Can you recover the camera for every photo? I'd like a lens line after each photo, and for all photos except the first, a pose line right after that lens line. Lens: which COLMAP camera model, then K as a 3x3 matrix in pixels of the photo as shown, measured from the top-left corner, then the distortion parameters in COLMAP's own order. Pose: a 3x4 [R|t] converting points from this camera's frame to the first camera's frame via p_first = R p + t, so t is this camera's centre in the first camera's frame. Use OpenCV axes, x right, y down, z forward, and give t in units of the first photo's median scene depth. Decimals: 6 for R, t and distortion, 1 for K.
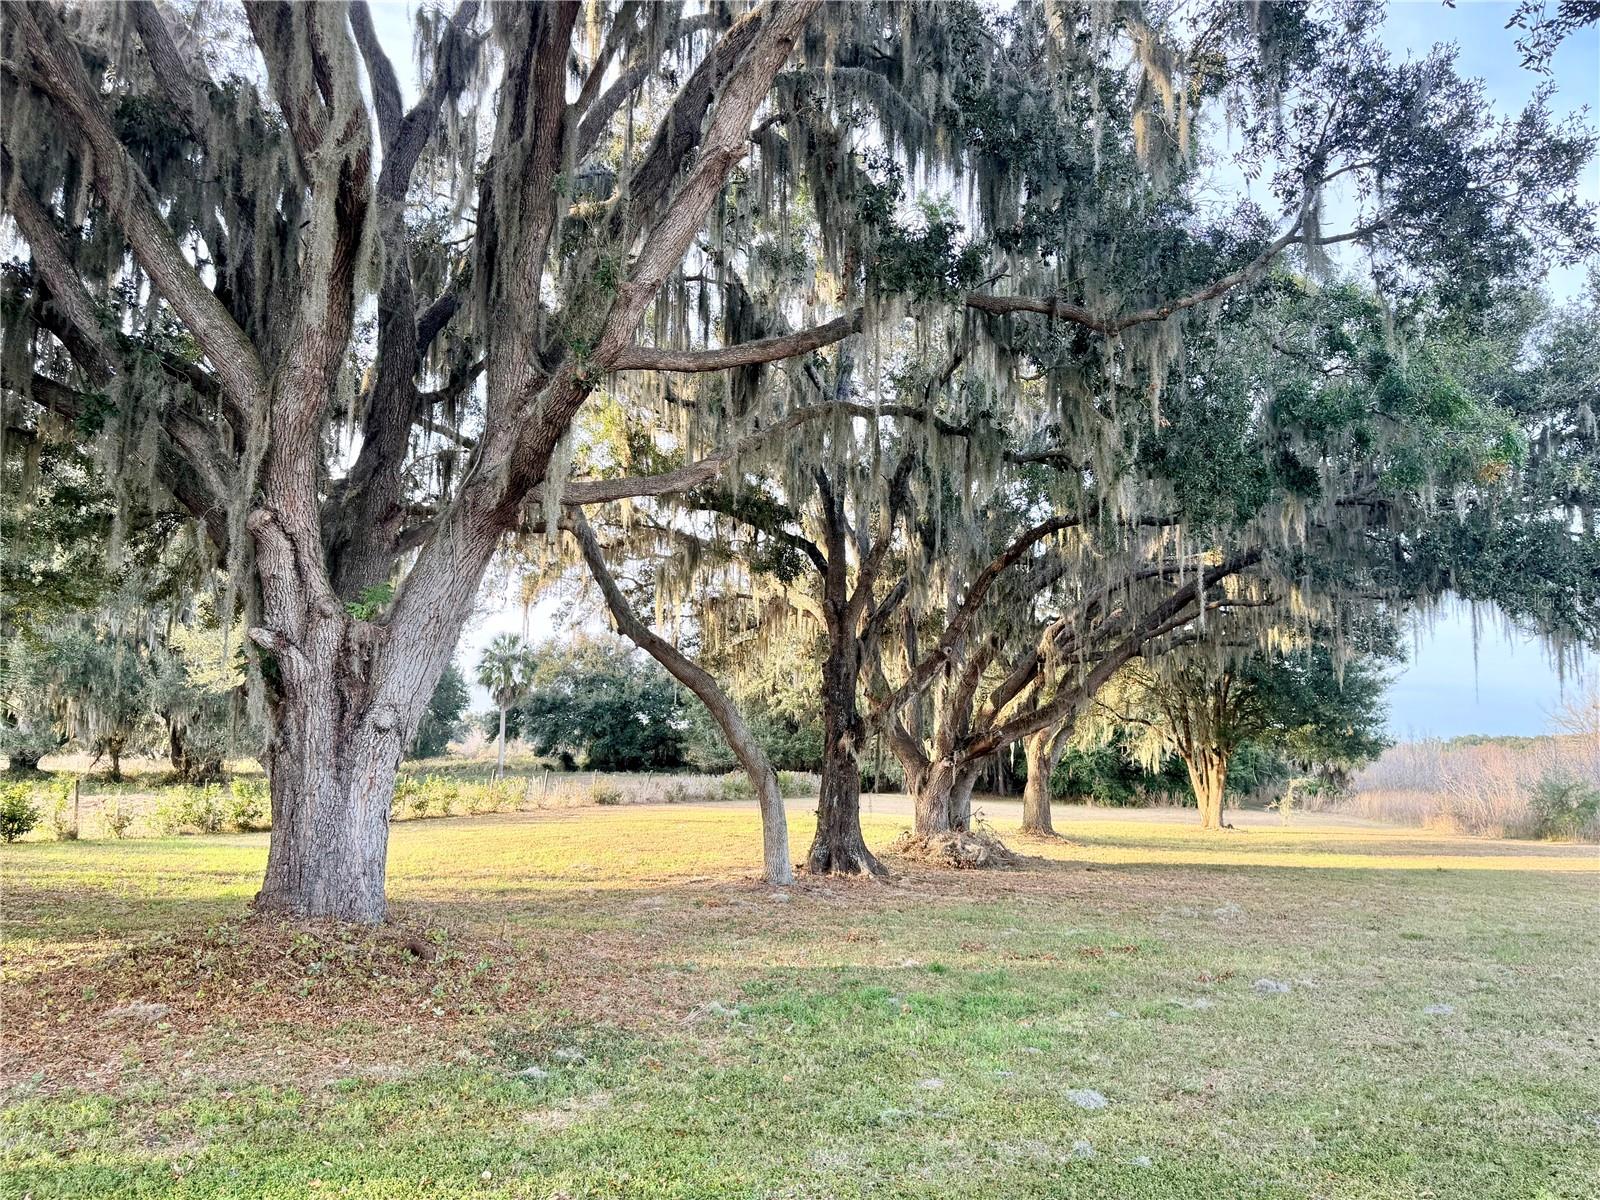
lens RADIAL K [[1118.6, 0, 803.1], [0, 1118.6, 603.7], [0, 0, 1]] dist [0.166030, -0.301089]
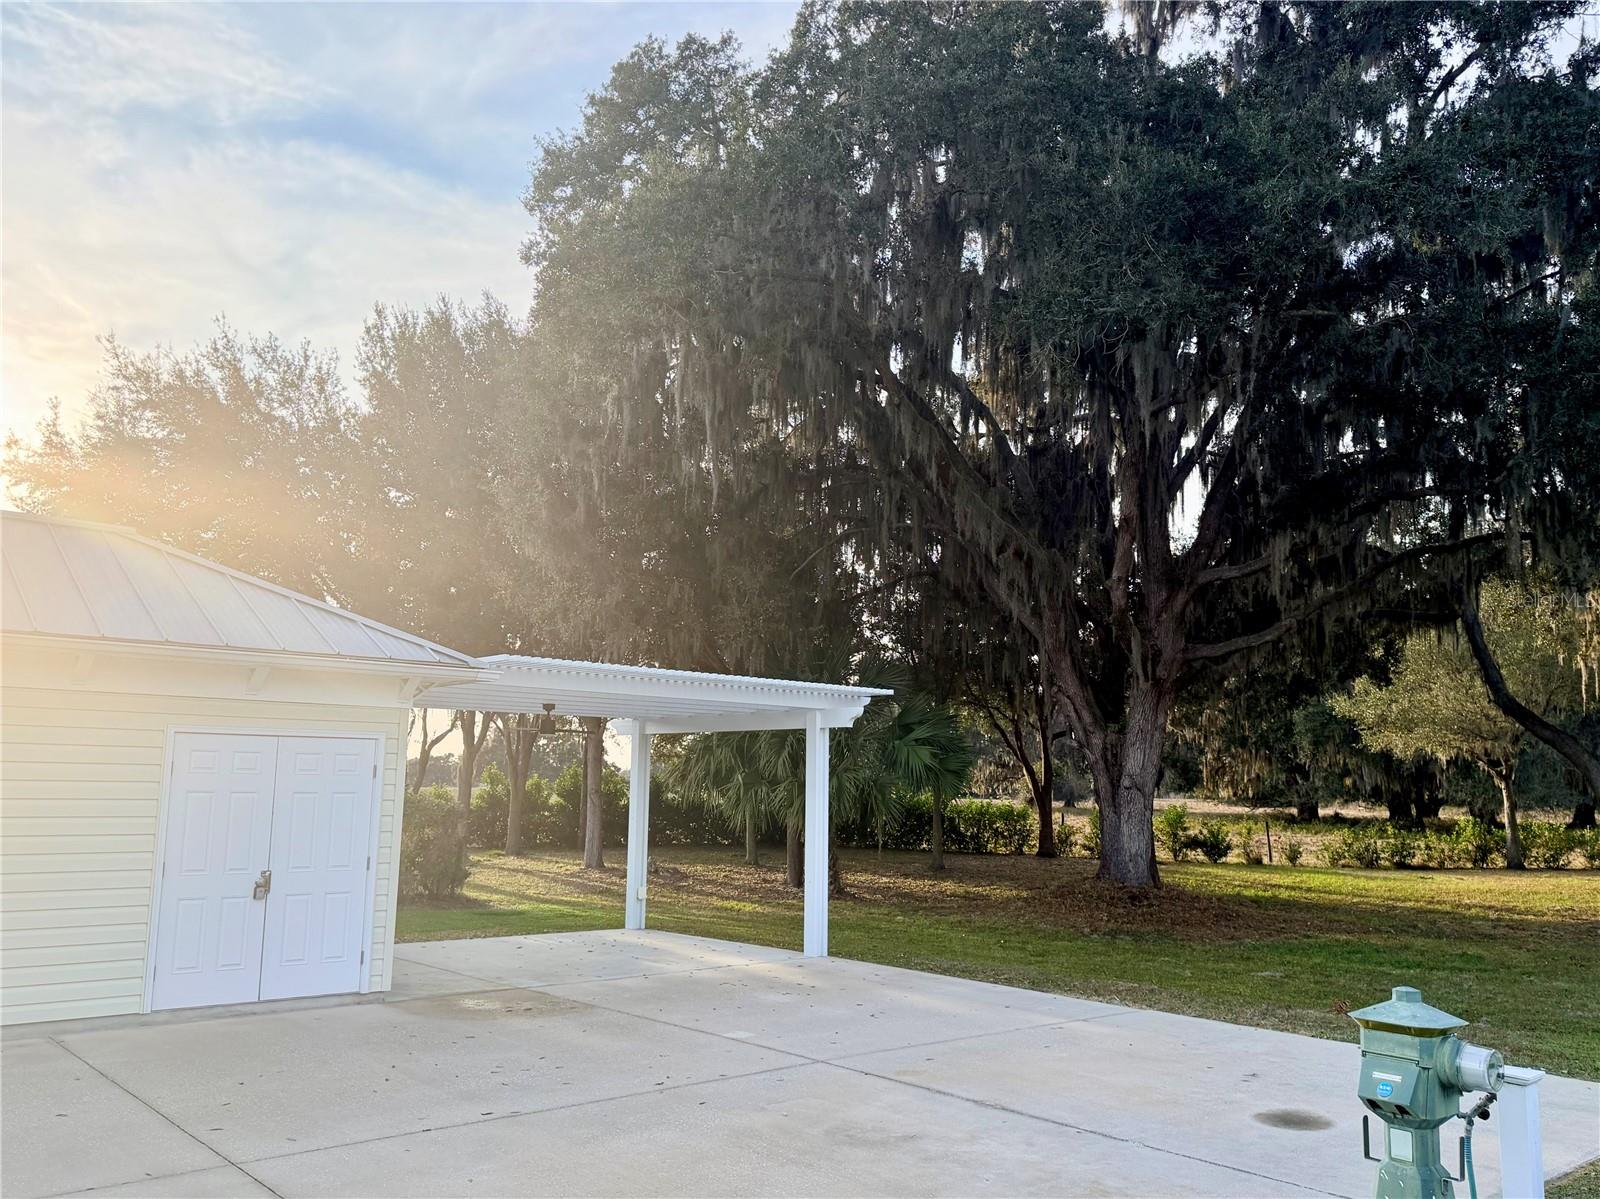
lens RADIAL K [[1273.8, 0, 803.3], [0, 1273.8, 600.7], [0, 0, 1]] dist [0.122970, -0.202812]
pose [[0.451030, -0.133508, -0.882467, 0.557258], [0.110396, 0.989501, -0.093278, -0.026107], [0.885655, -0.055349, 0.461033, -0.205736]]
